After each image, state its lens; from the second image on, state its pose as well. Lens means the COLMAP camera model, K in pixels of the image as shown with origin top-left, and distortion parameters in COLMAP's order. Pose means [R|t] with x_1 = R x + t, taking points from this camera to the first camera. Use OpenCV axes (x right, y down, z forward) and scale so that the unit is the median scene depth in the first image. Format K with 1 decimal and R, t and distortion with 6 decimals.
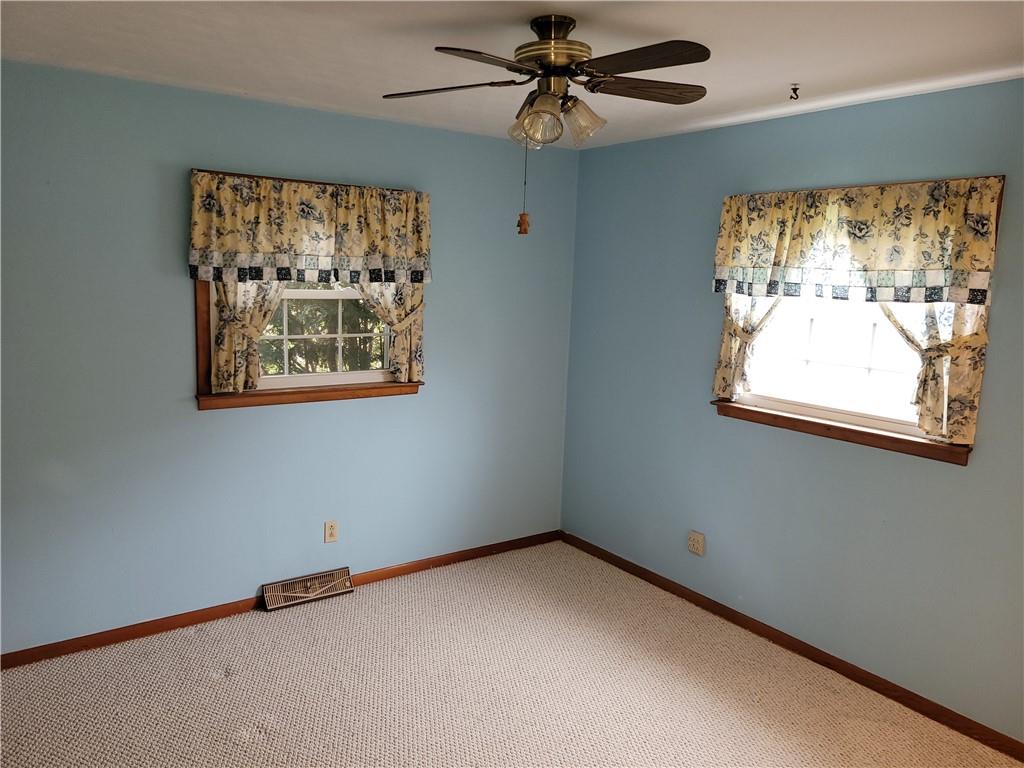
lens RADIAL K [[741.4, 0, 510.4], [0, 741.4, 391.1], [0, 0, 1]] dist [0.023885, -0.000200]
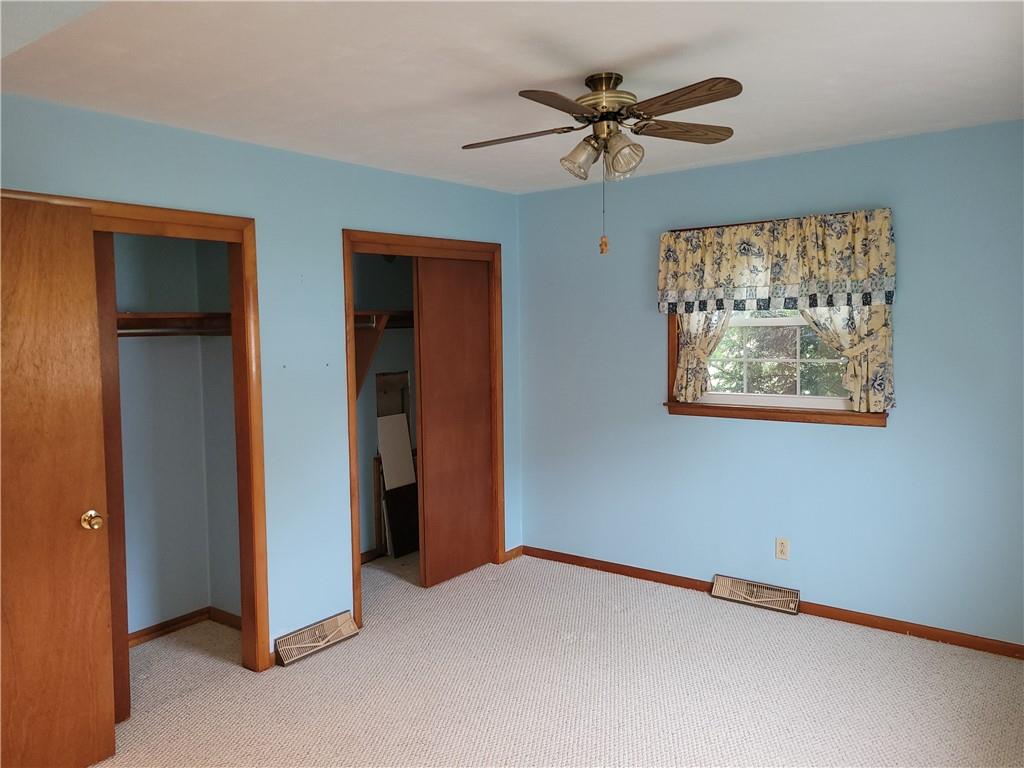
lens RADIAL K [[789.0, 0, 512.0], [0, 789.0, 384.0], [0, 0, 1]] dist [0.002396, 0.001748]
pose [[0.287016, 0.032813, -0.957364, 0.777009], [-0.121042, 0.992645, -0.002266, 0.009844], [0.950248, 0.116532, 0.288877, 0.329036]]
